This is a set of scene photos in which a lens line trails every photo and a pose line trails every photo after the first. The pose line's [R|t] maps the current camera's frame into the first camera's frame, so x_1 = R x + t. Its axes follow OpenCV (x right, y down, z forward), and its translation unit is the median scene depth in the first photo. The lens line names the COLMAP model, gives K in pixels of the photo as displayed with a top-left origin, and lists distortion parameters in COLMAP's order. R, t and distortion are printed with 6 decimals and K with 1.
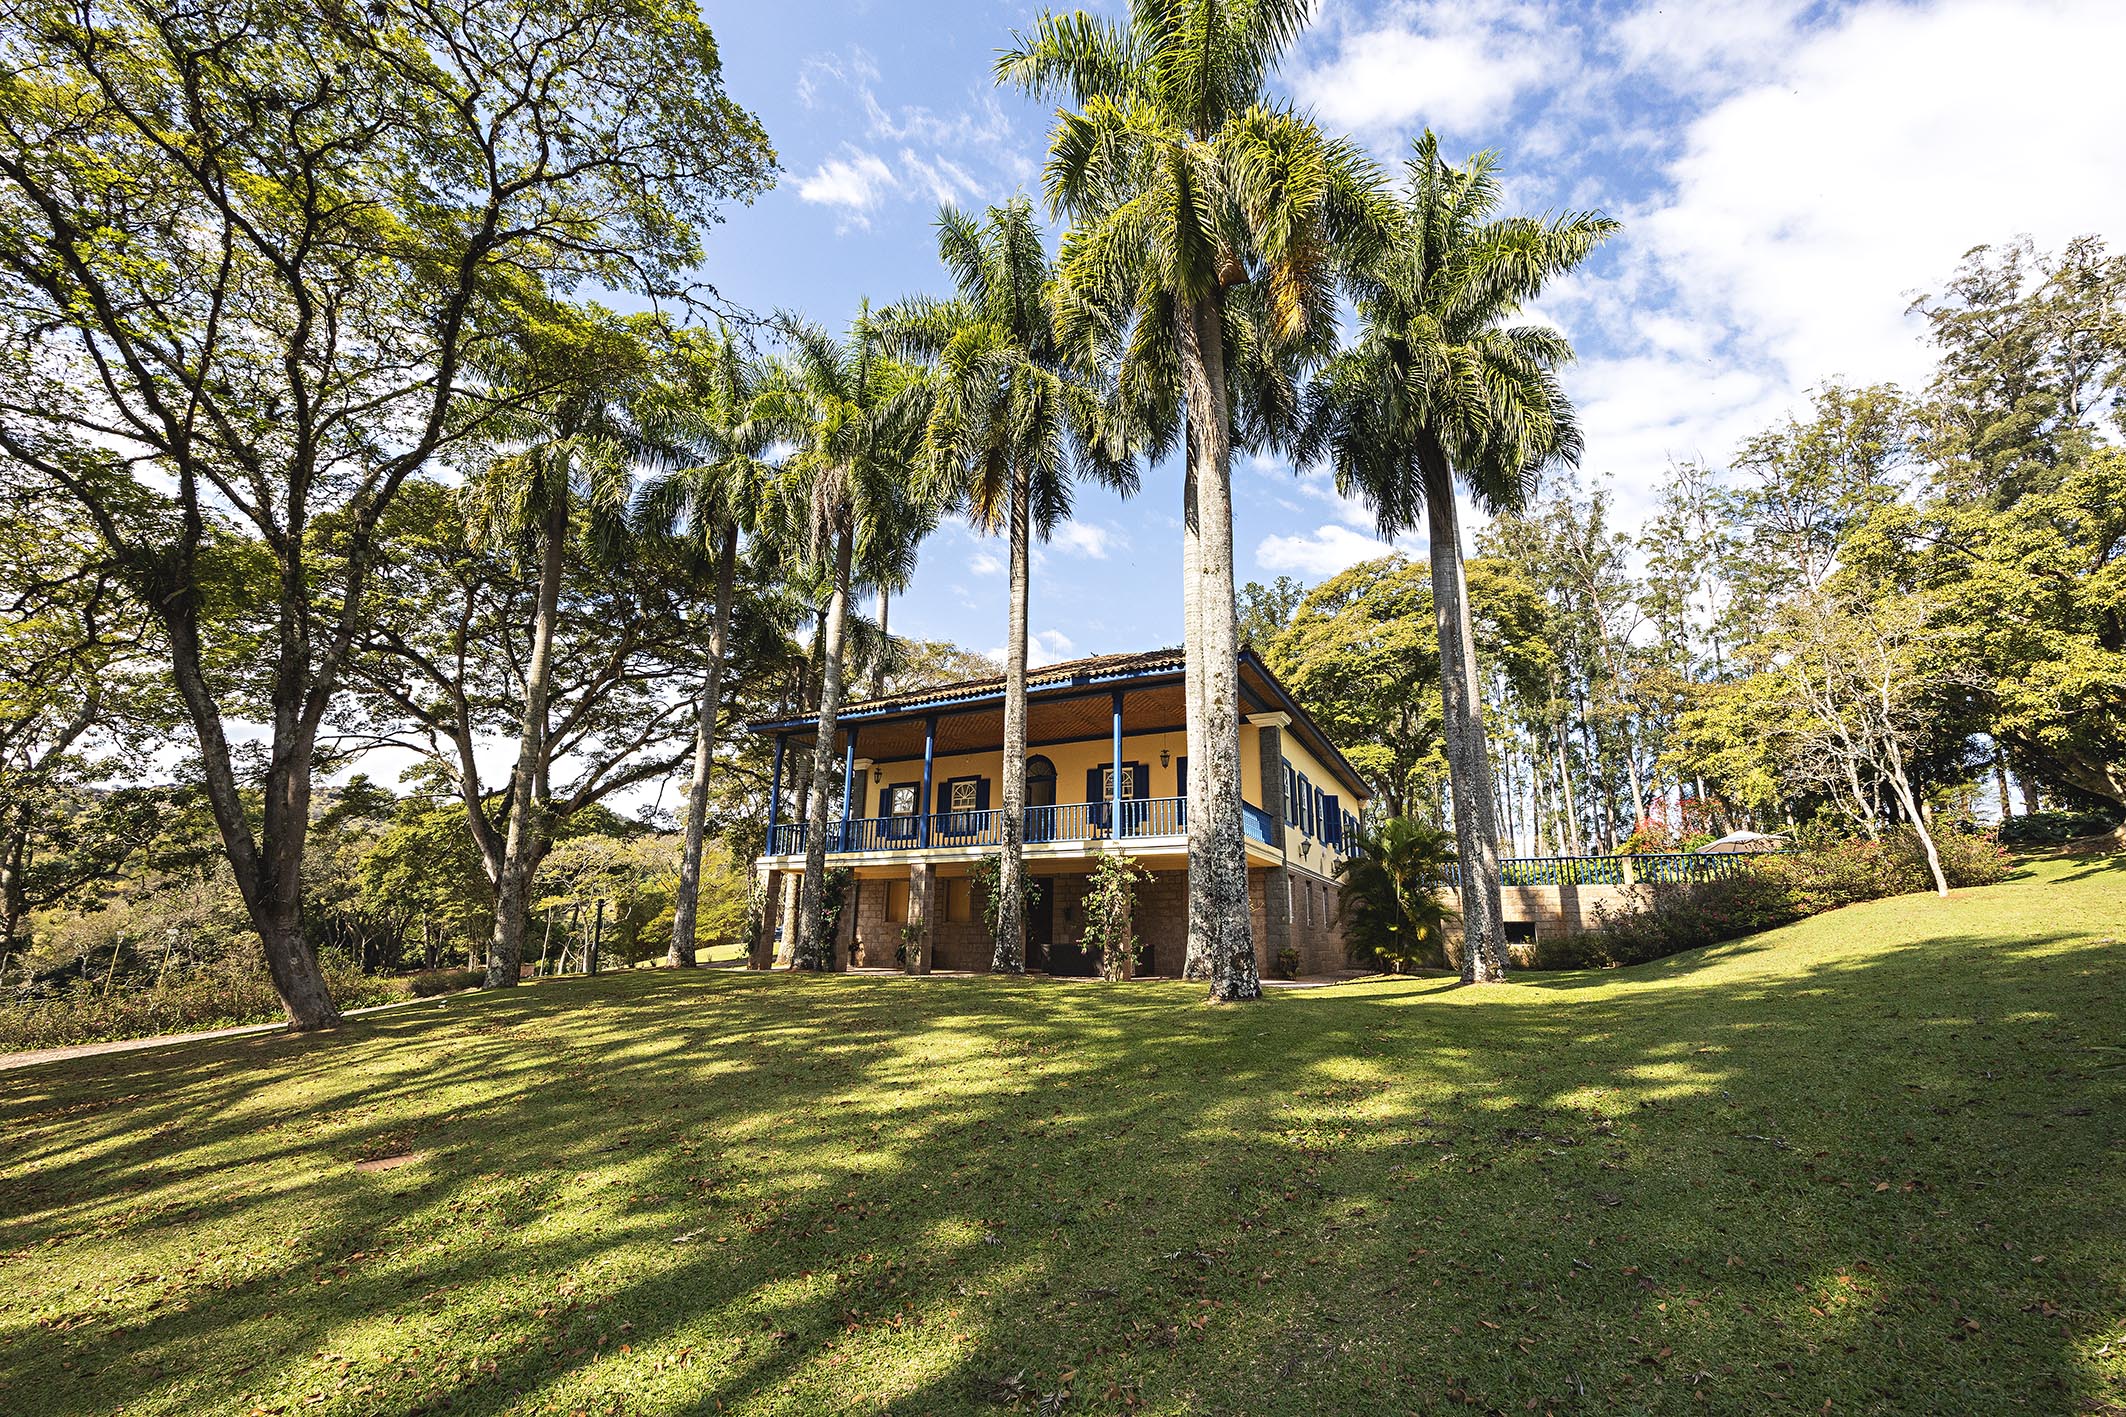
lens RADIAL K [[870.9, 0, 1066.4], [0, 870.9, 700.4], [0, 0, 1]] dist [-0.003029, -0.000425]
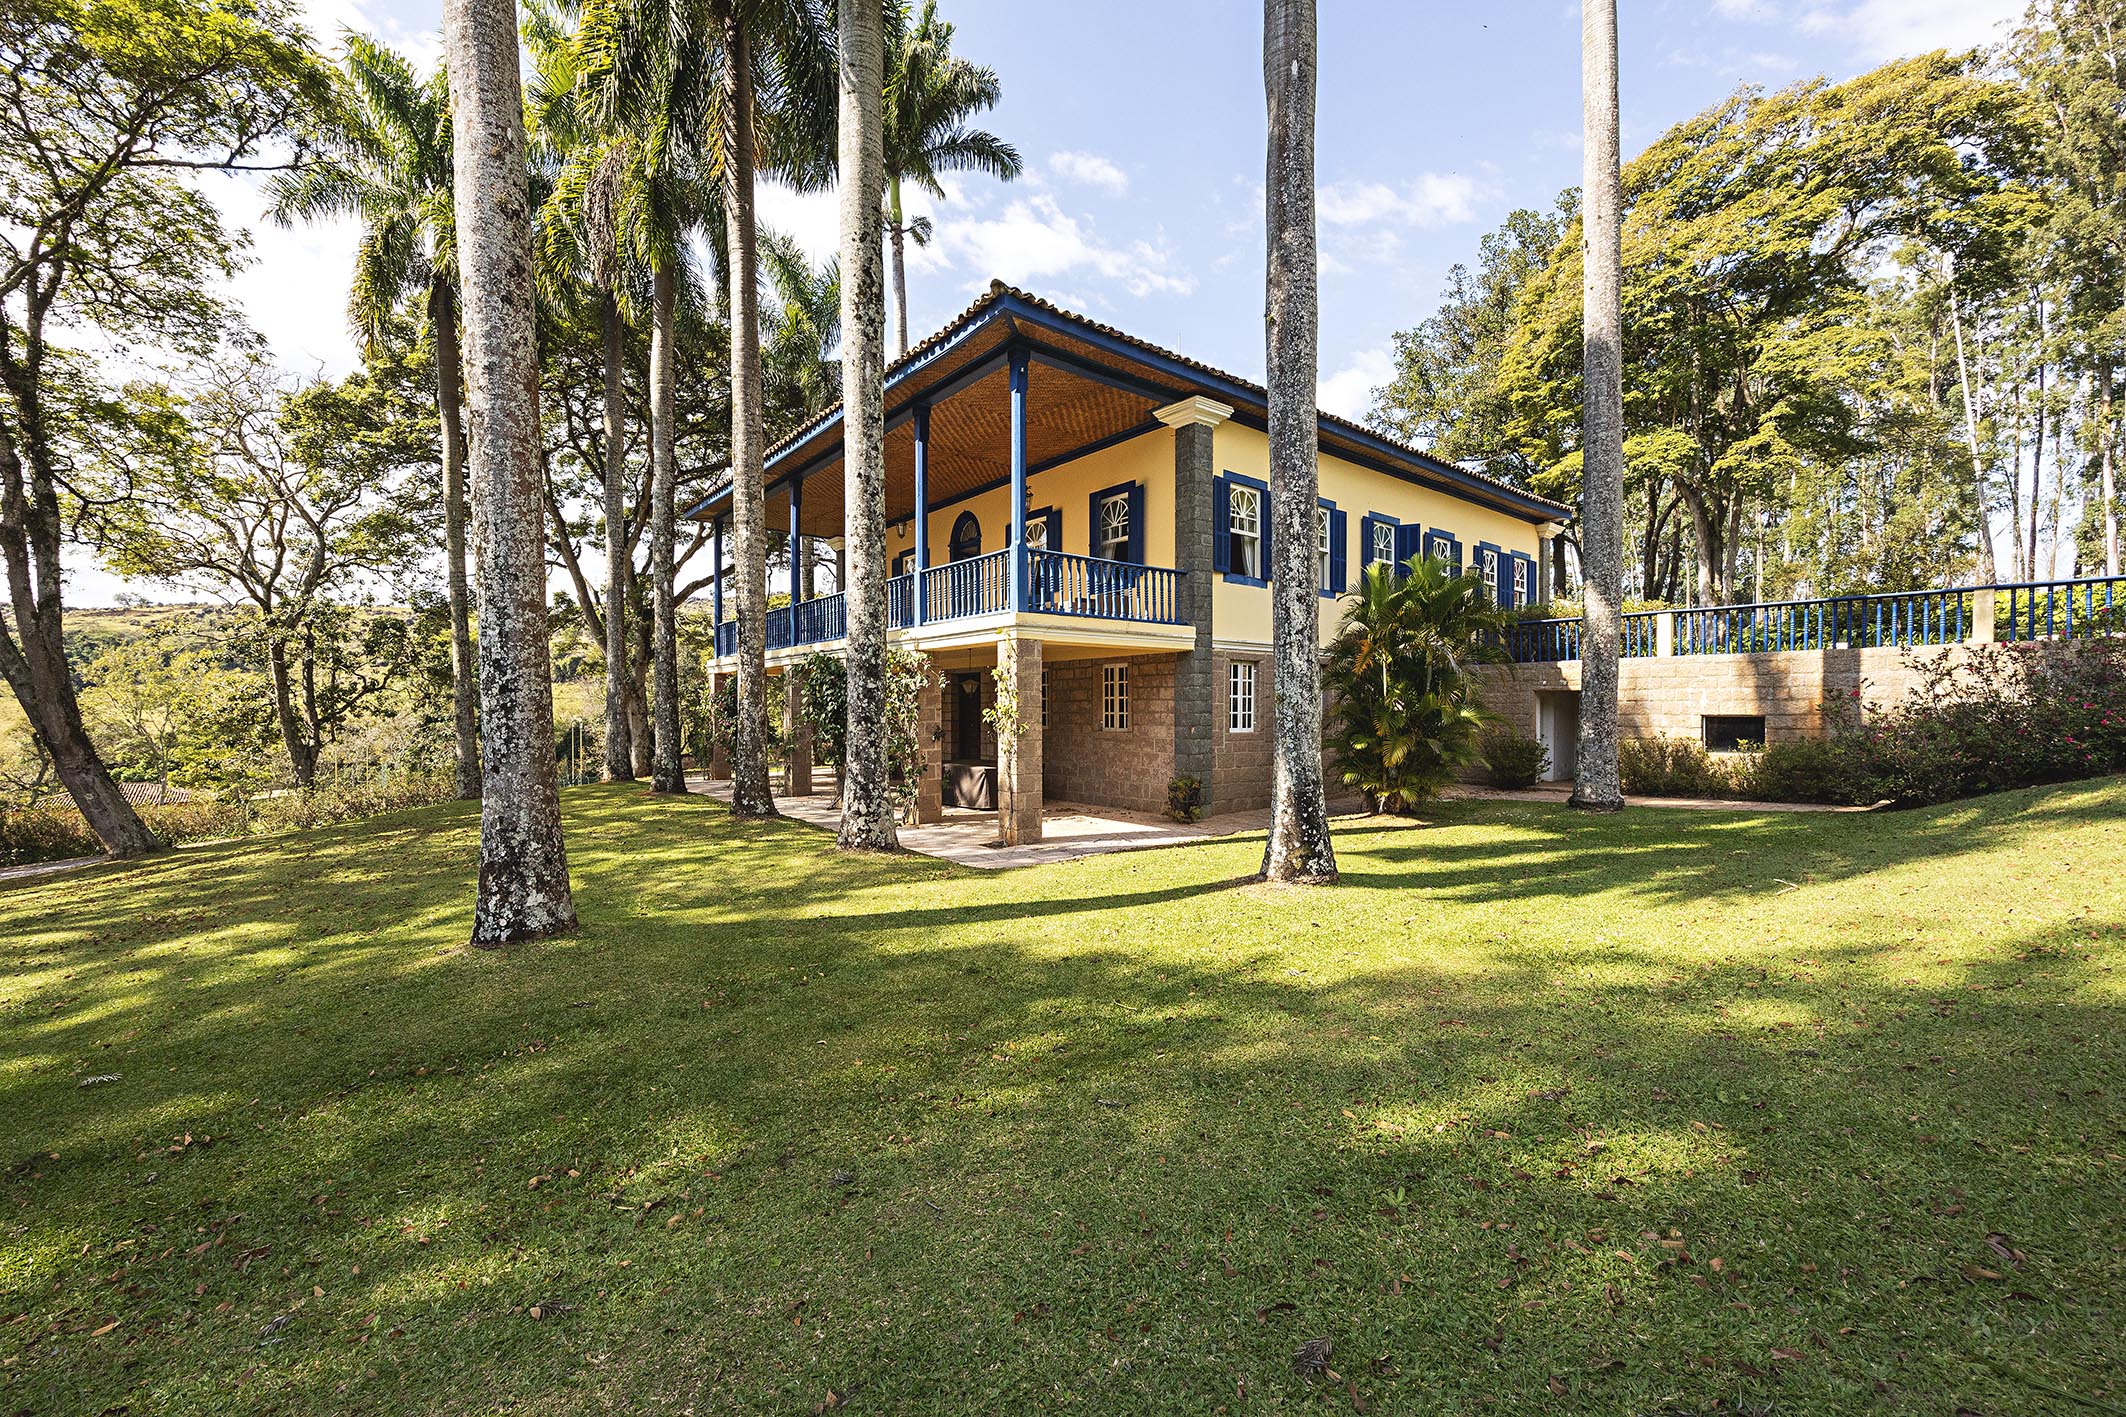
lens RADIAL K [[870.9, 0, 1060.4], [0, 870.9, 710.9], [0, 0, 1]] dist [-0.003029, -0.000425]
pose [[0.907404, -0.016684, -0.419928, 0.363023], [0.132547, 0.959575, 0.248289, 0.052627], [0.398810, -0.280958, 0.872934, 0.332780]]
